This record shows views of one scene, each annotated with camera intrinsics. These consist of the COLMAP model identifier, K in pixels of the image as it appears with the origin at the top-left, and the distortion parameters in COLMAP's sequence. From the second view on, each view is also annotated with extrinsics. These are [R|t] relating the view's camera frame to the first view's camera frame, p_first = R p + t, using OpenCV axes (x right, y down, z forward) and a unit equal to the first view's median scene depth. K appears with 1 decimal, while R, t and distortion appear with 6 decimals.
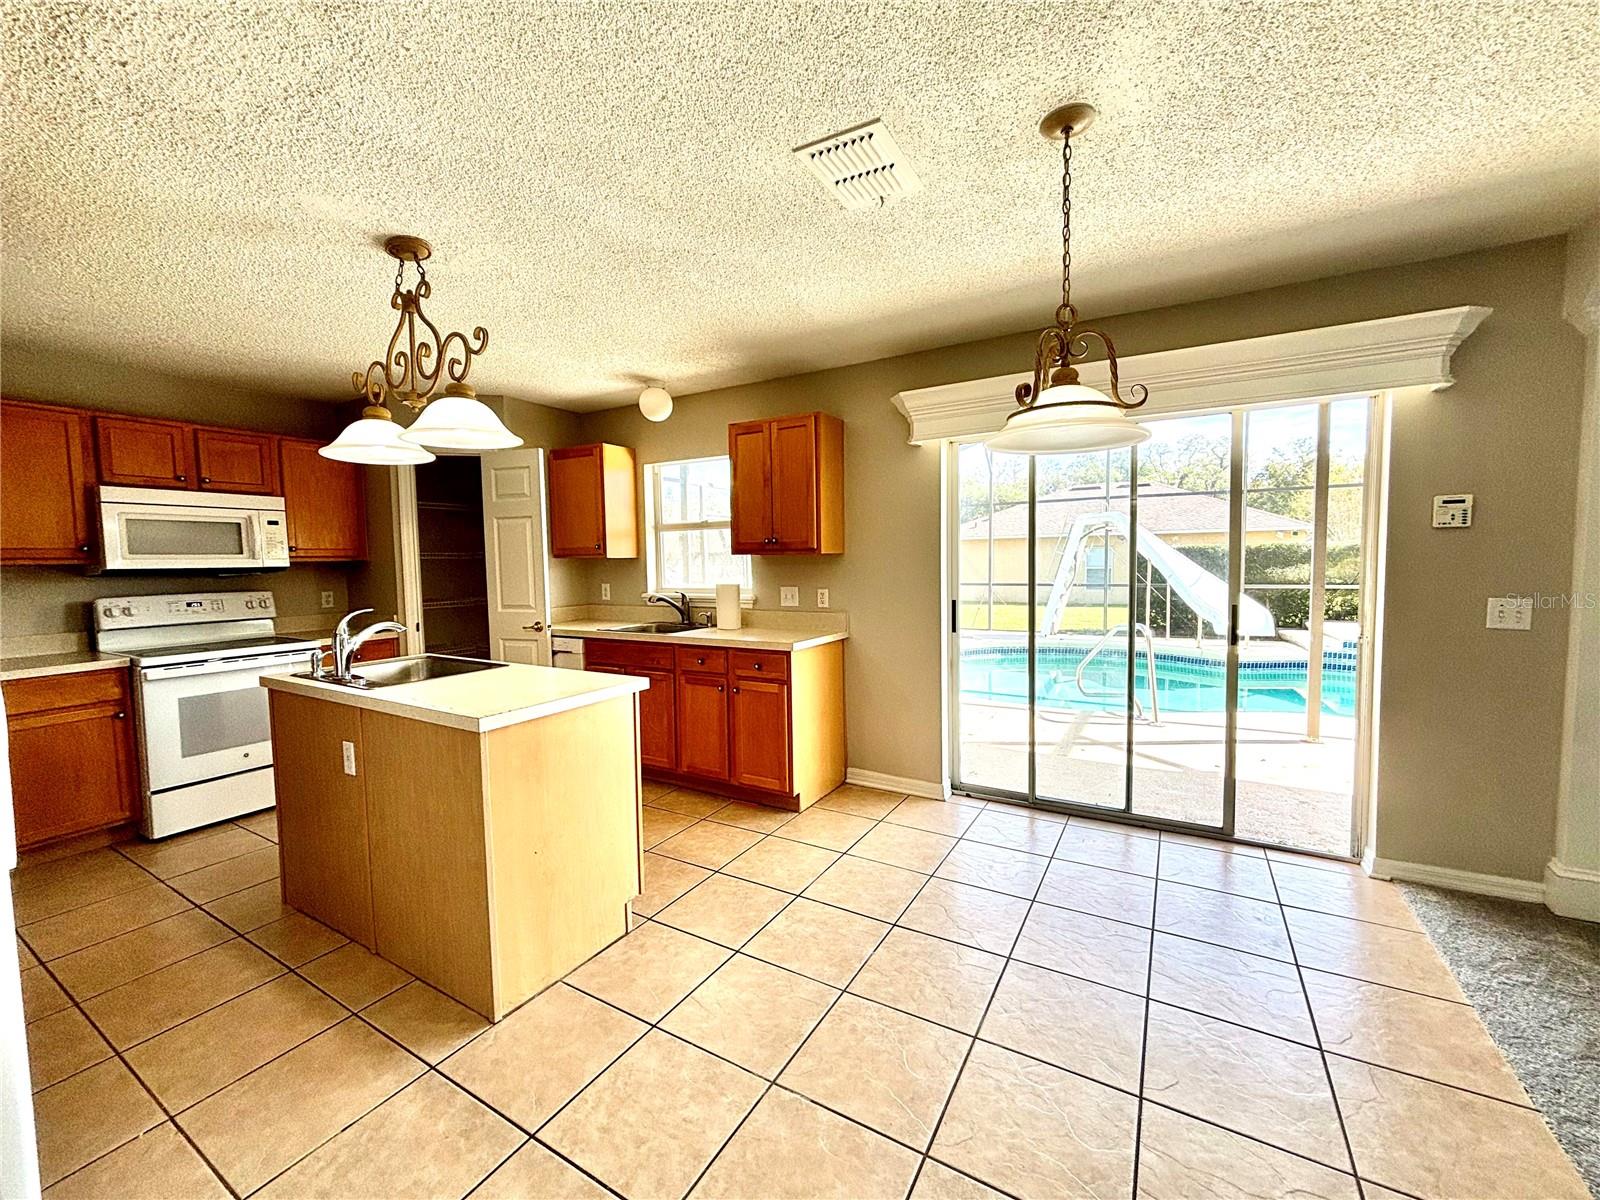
lens RADIAL K [[636.2, 0, 802.3], [0, 636.2, 599.2], [0, 0, 1]] dist [-0.003471, -0.000041]
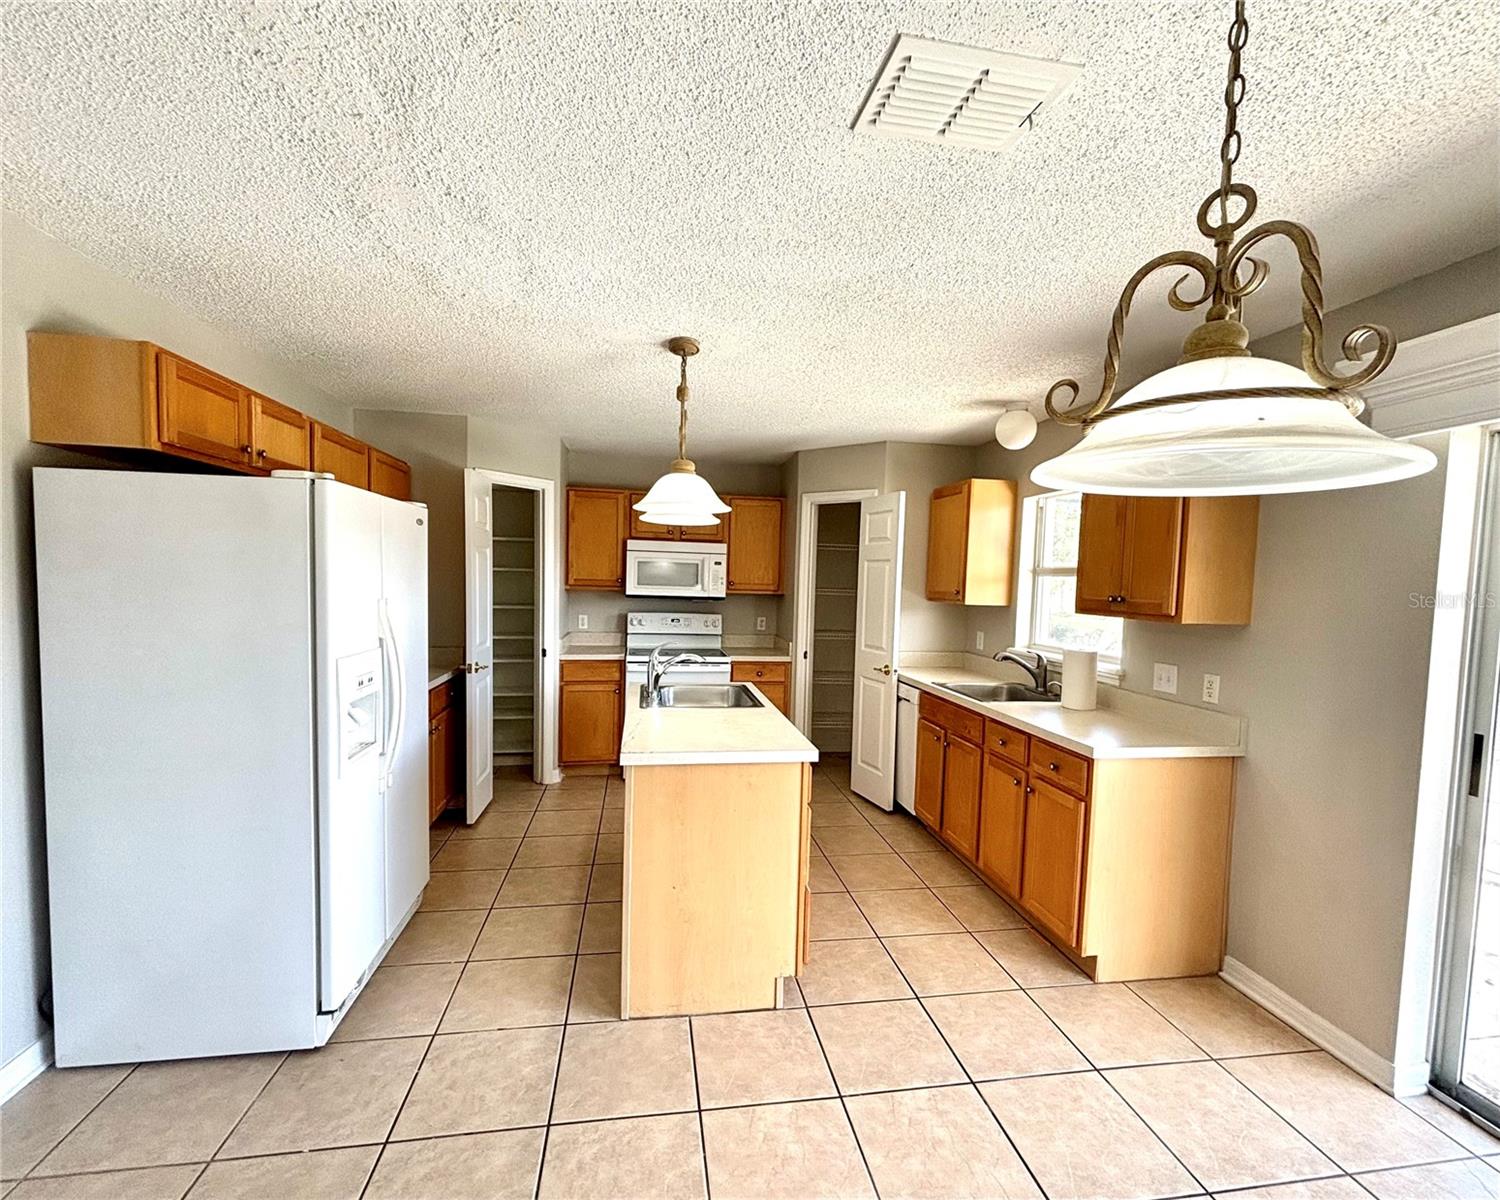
lens RADIAL K [[660.3, 0, 751.2], [0, 660.3, 619.0], [0, 0, 1]] dist [-0.001481, -0.001128]
pose [[0.634516, 0.082110, -0.768536, 0.299010], [-0.087615, 0.995573, 0.034031, -0.066088], [0.767928, 0.045742, 0.638901, 0.216933]]
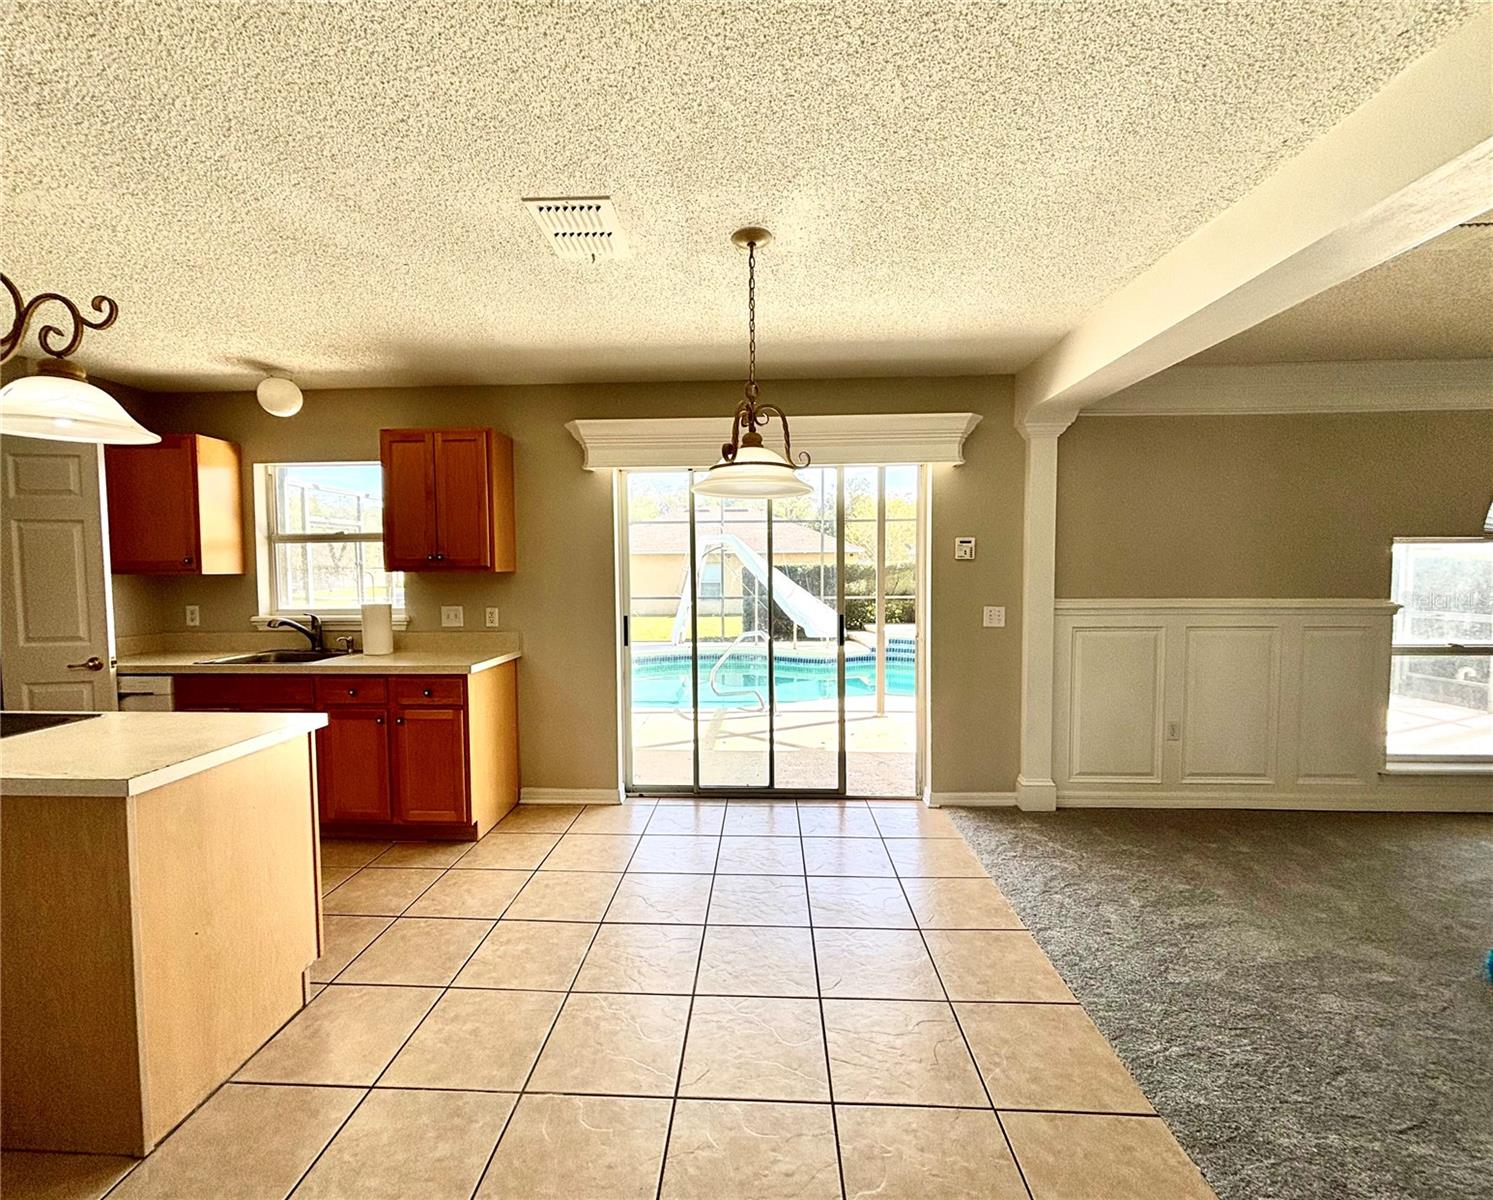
lens RADIAL K [[634.8, 0, 736.1], [0, 634.8, 600.2], [0, 0, 1]] dist [-0.007708, 0.000518]
pose [[0.885820, -0.013139, 0.463843, -0.101586], [0.021653, 0.999681, -0.013034, -0.008663], [-0.463523, 0.021590, 0.885822, -0.043398]]
